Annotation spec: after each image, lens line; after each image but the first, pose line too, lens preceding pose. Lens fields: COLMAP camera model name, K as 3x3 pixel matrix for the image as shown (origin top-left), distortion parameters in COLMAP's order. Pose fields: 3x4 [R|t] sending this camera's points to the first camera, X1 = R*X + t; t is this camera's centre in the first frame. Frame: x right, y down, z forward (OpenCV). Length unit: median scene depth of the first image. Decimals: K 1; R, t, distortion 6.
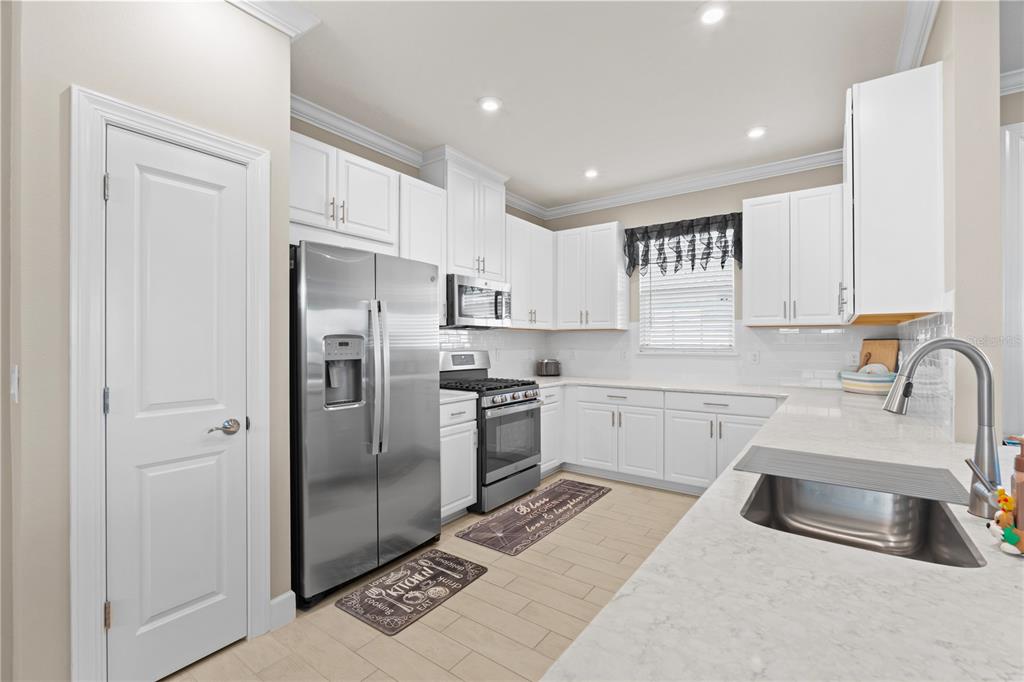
lens RADIAL K [[443.1, 0, 513.9], [0, 443.1, 341.0], [0, 0, 1]] dist [-0.009983, 0.002732]
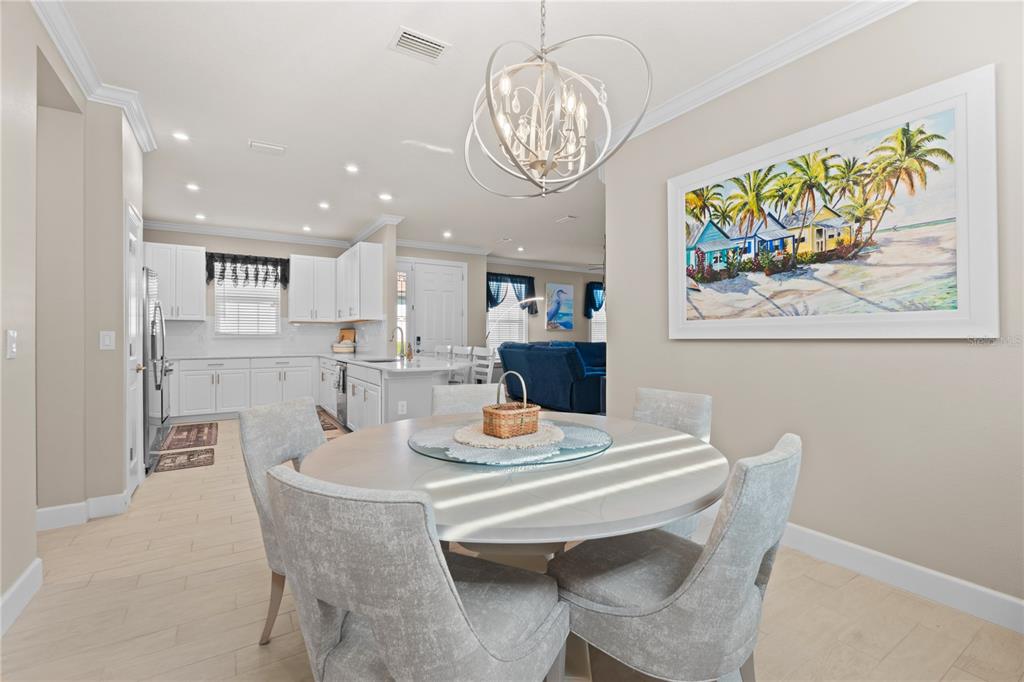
lens RADIAL K [[443.1, 0, 509.6], [0, 443.1, 334.8], [0, 0, 1]] dist [-0.009983, 0.002732]
pose [[0.375088, 0.001948, 0.926987, -0.847902], [-0.001032, 0.999998, -0.001684, 0.024638], [-0.926988, -0.000325, 0.375090, -0.550617]]
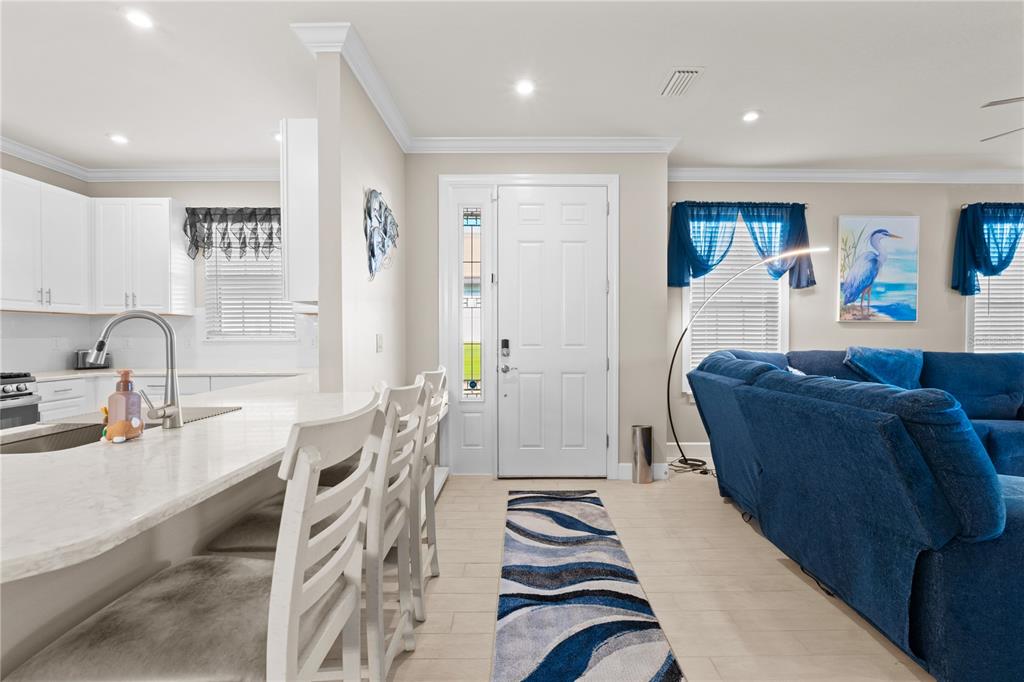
lens RADIAL K [[466.7, 0, 519.3], [0, 466.7, 342.9], [0, 0, 1]] dist [-0.005154, -0.000220]
pose [[0.807819, -0.012362, 0.589302, 0.282471], [0.001127, 0.999811, 0.019428, 0.017960], [-0.589430, -0.015030, 0.807679, -0.255840]]
